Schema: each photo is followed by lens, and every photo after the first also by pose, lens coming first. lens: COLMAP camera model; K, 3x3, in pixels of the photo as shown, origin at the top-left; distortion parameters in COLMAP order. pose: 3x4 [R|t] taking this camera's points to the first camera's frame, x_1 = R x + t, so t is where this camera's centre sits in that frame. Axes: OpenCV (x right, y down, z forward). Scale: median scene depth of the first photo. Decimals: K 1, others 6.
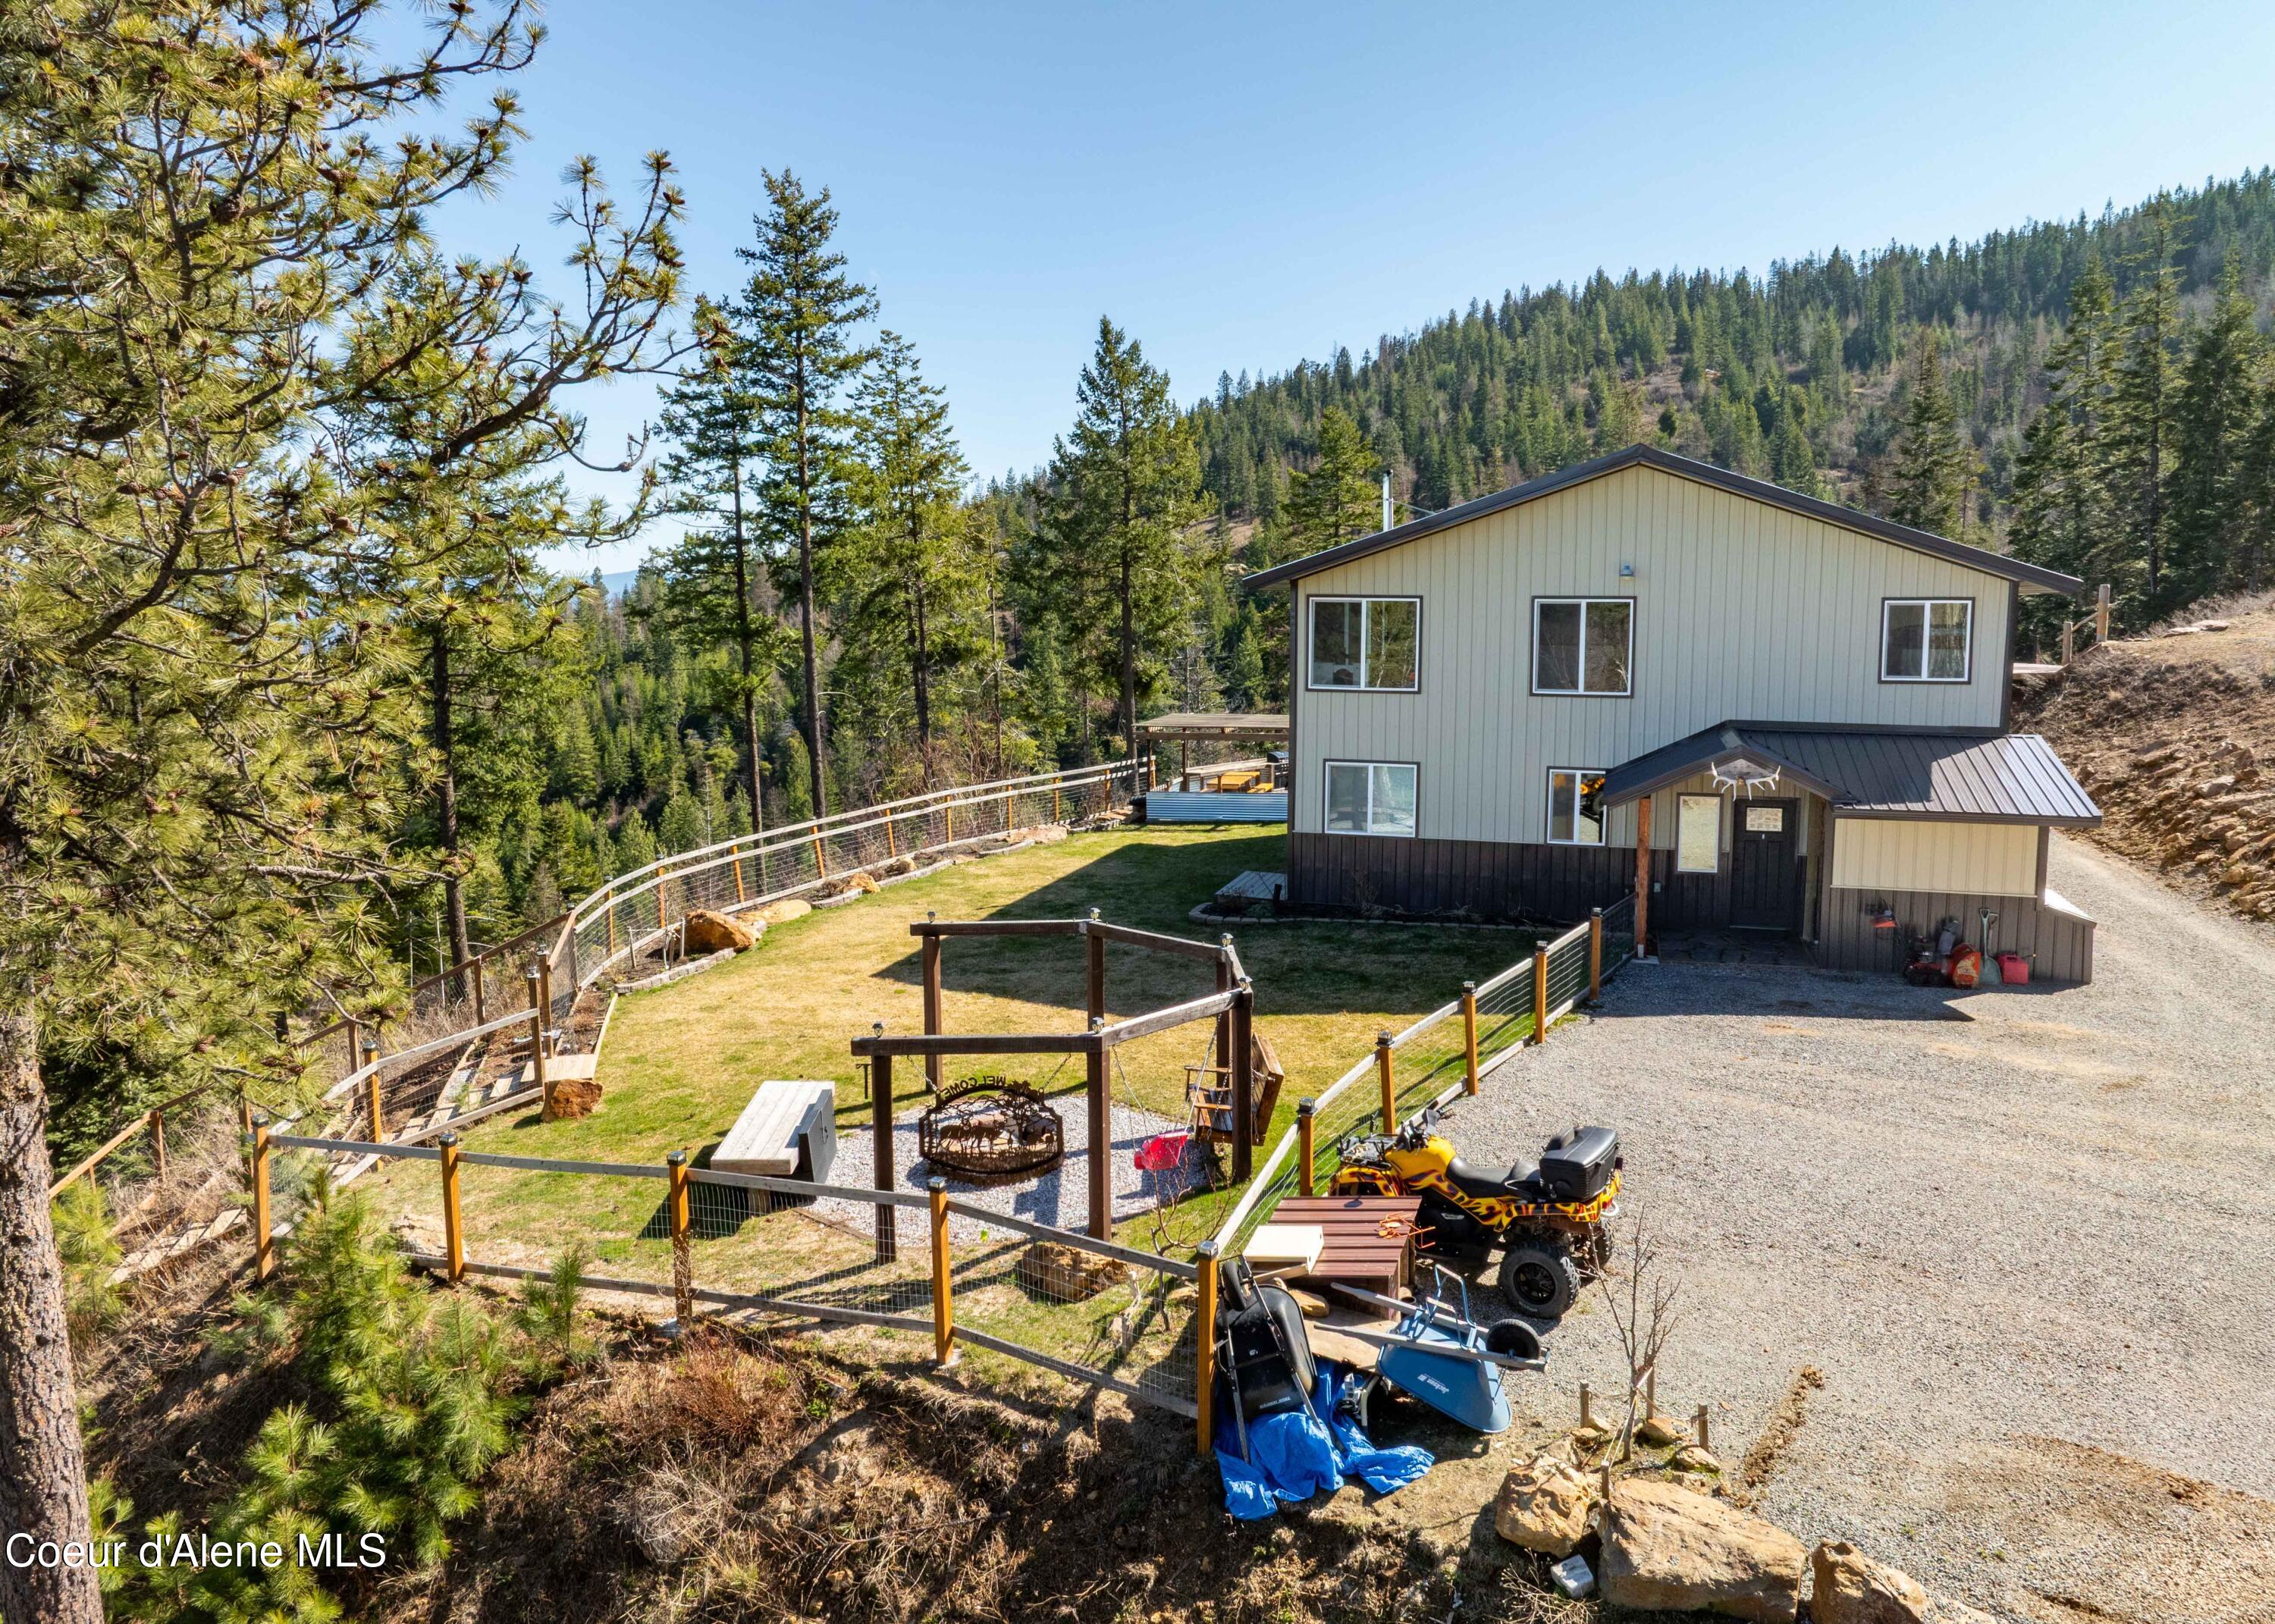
lens RADIAL K [[1606.6, 0, 1140.5], [0, 1606.6, 785.2], [0, 0, 1]] dist [-0.034838, 0.022503]
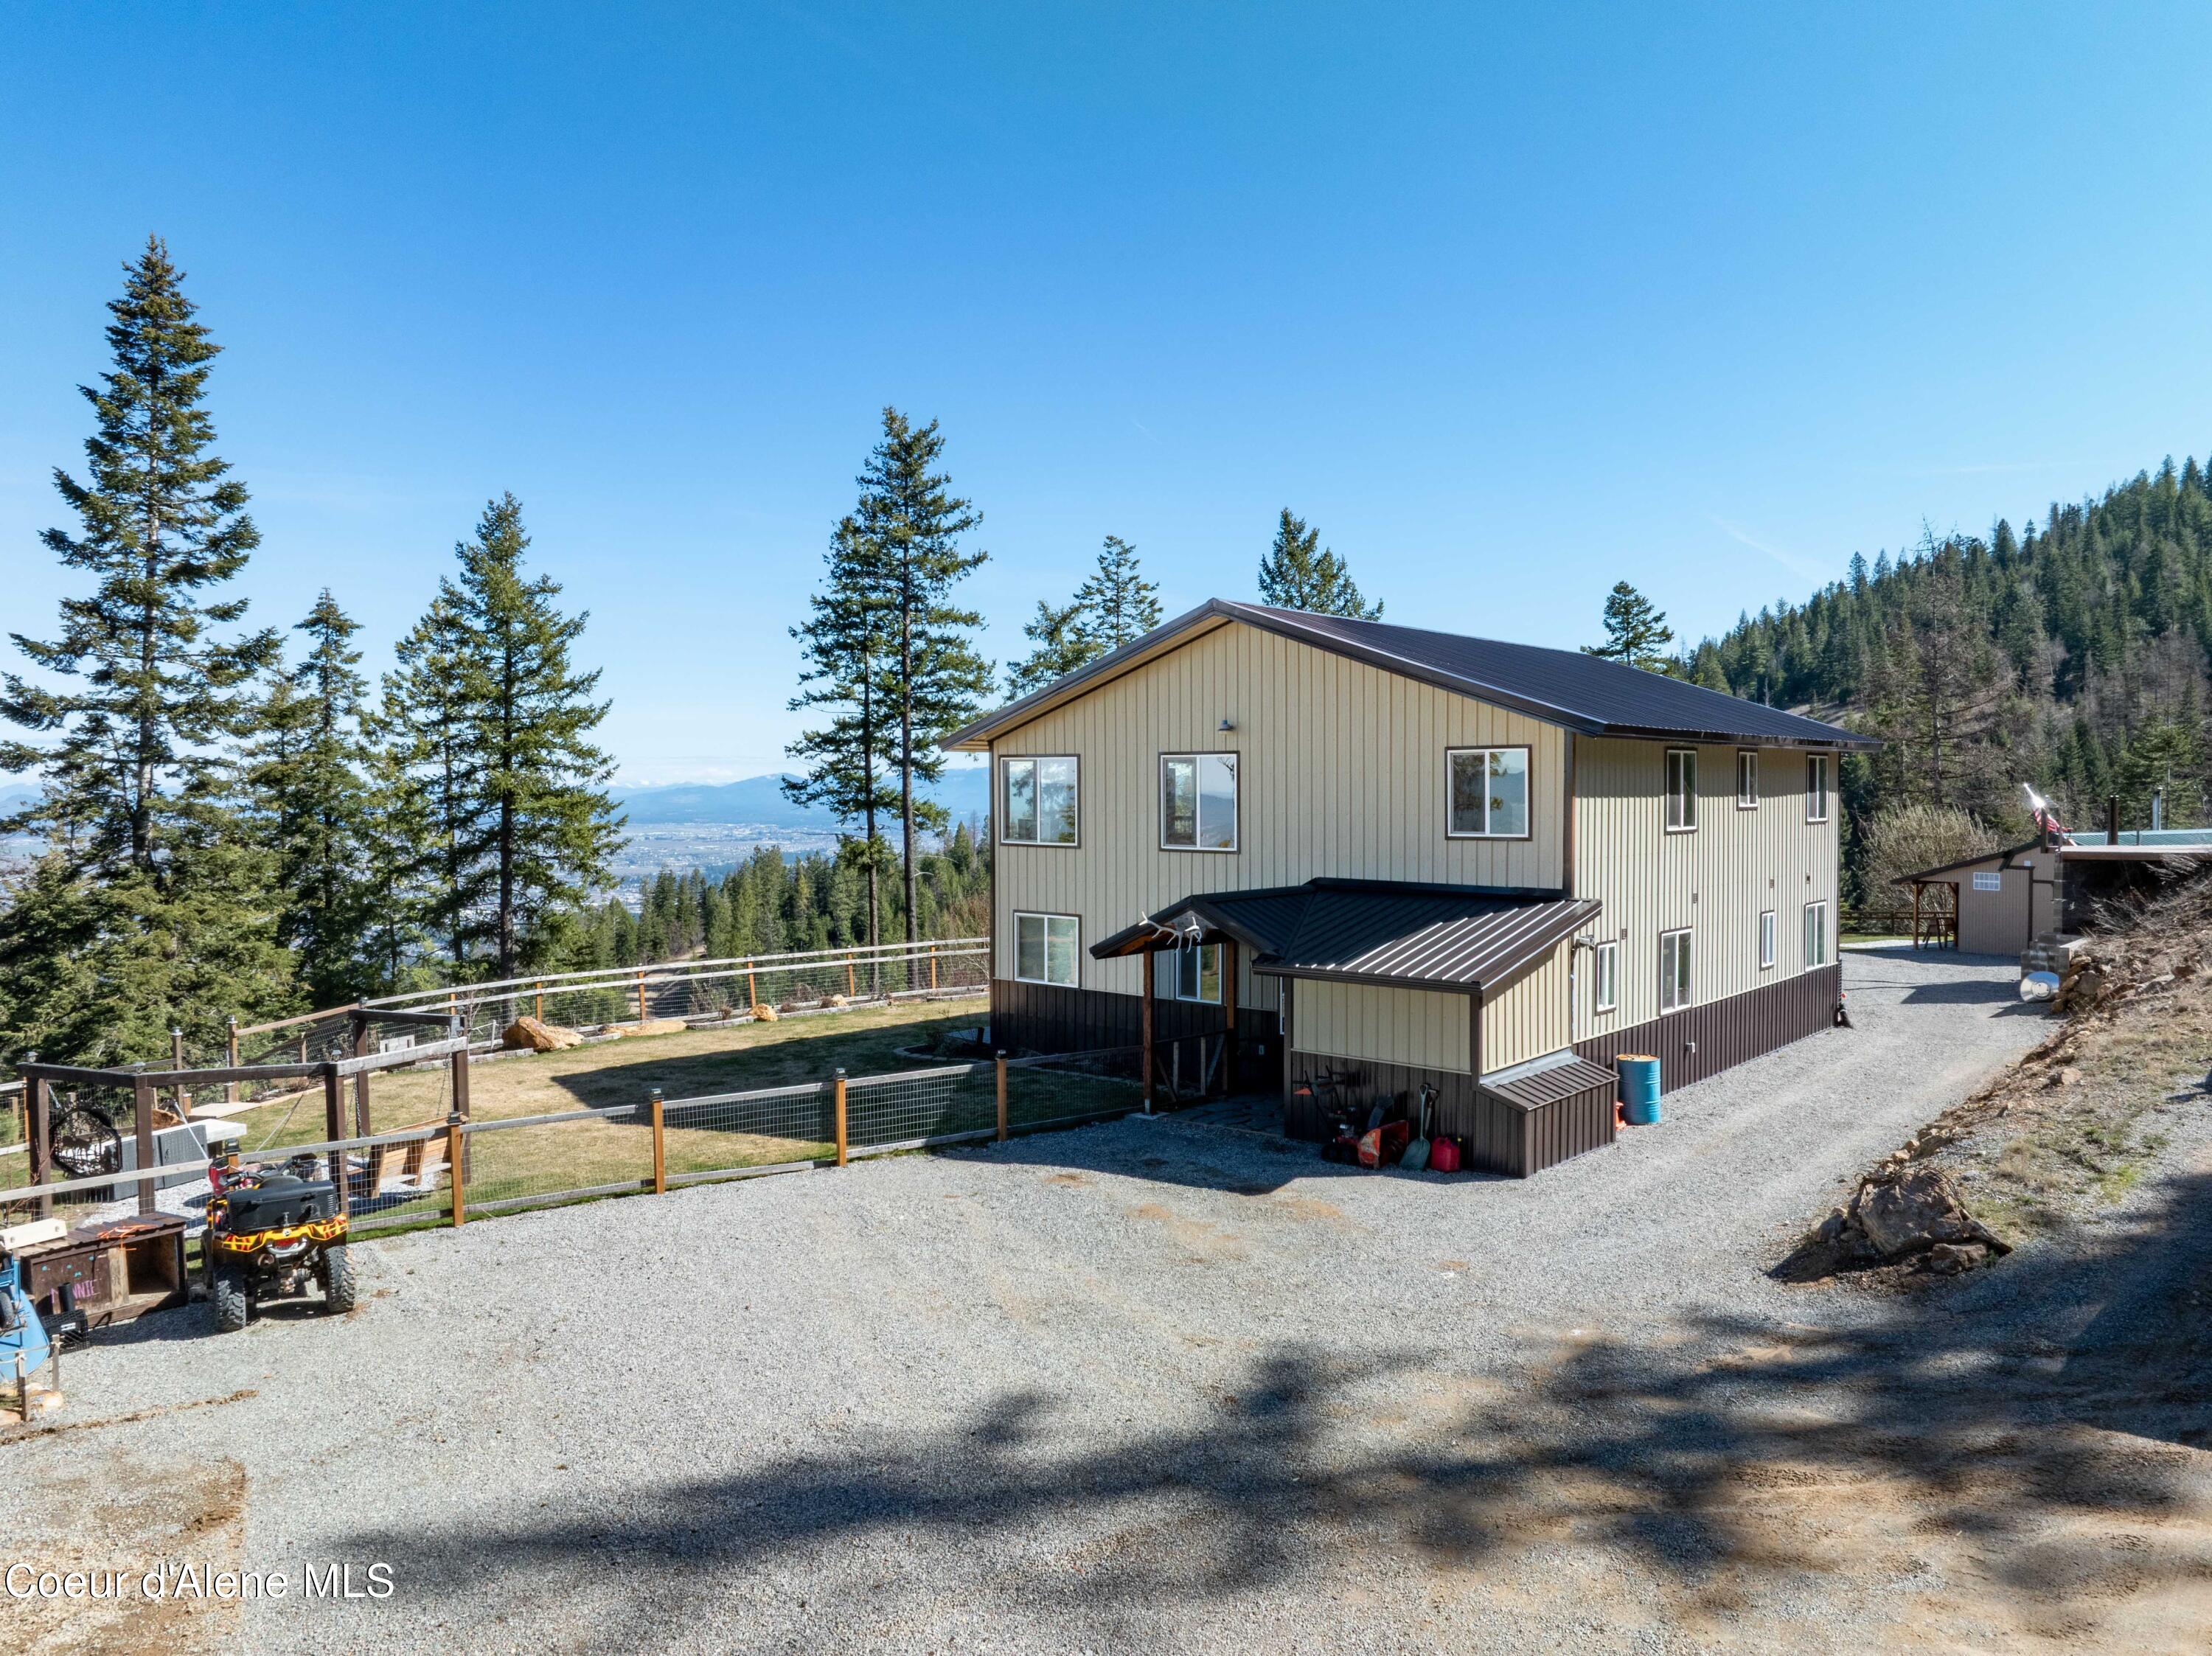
lens RADIAL K [[1553.7, 0, 1109.7], [0, 1553.7, 837.2], [0, 0, 1]] dist [-0.001123, -0.069545]
pose [[0.909789, 0.010917, -0.414927, 0.297248], [-0.047258, 0.995878, -0.077417, 0.006055], [0.412372, 0.090042, 0.906555, 0.048004]]
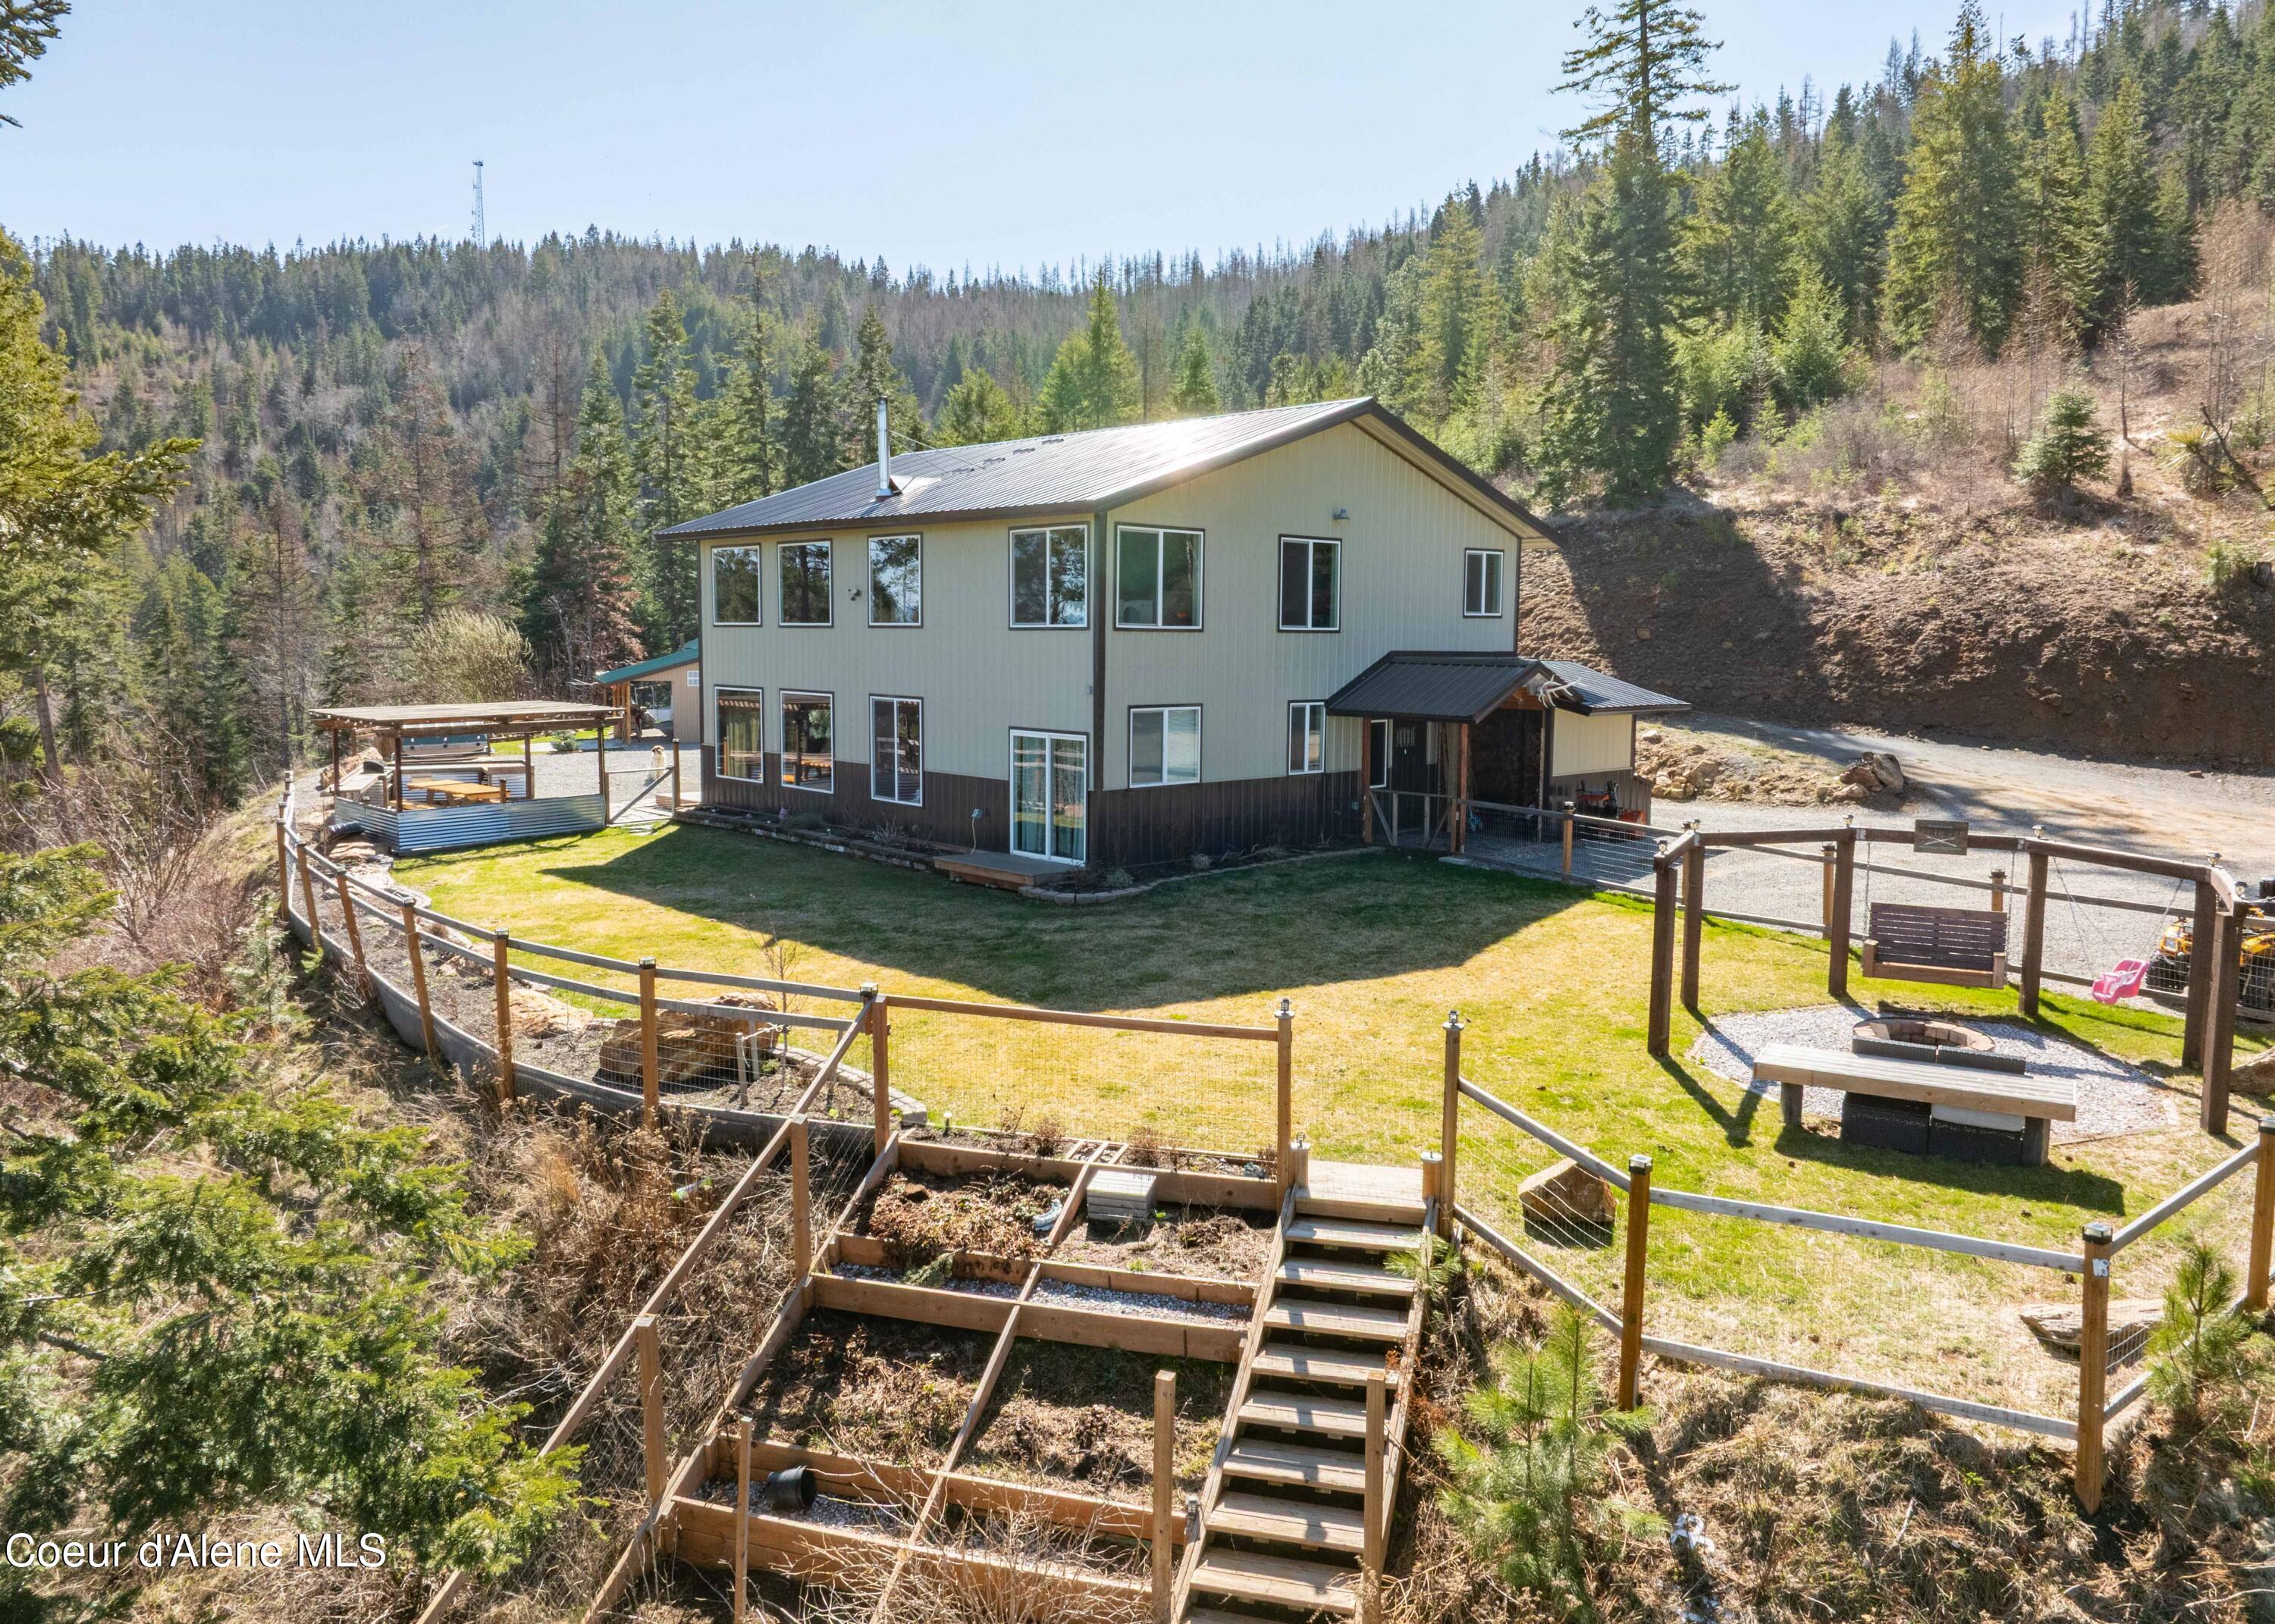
lens RADIAL K [[1606.6, 0, 1140.5], [0, 1606.6, 785.2], [0, 0, 1]] dist [-0.034838, 0.022503]
pose [[0.500203, -0.079939, 0.862210, -0.334831], [0.094921, 0.994791, 0.037163, -0.002054], [-0.860690, 0.063253, 0.505185, 0.268303]]
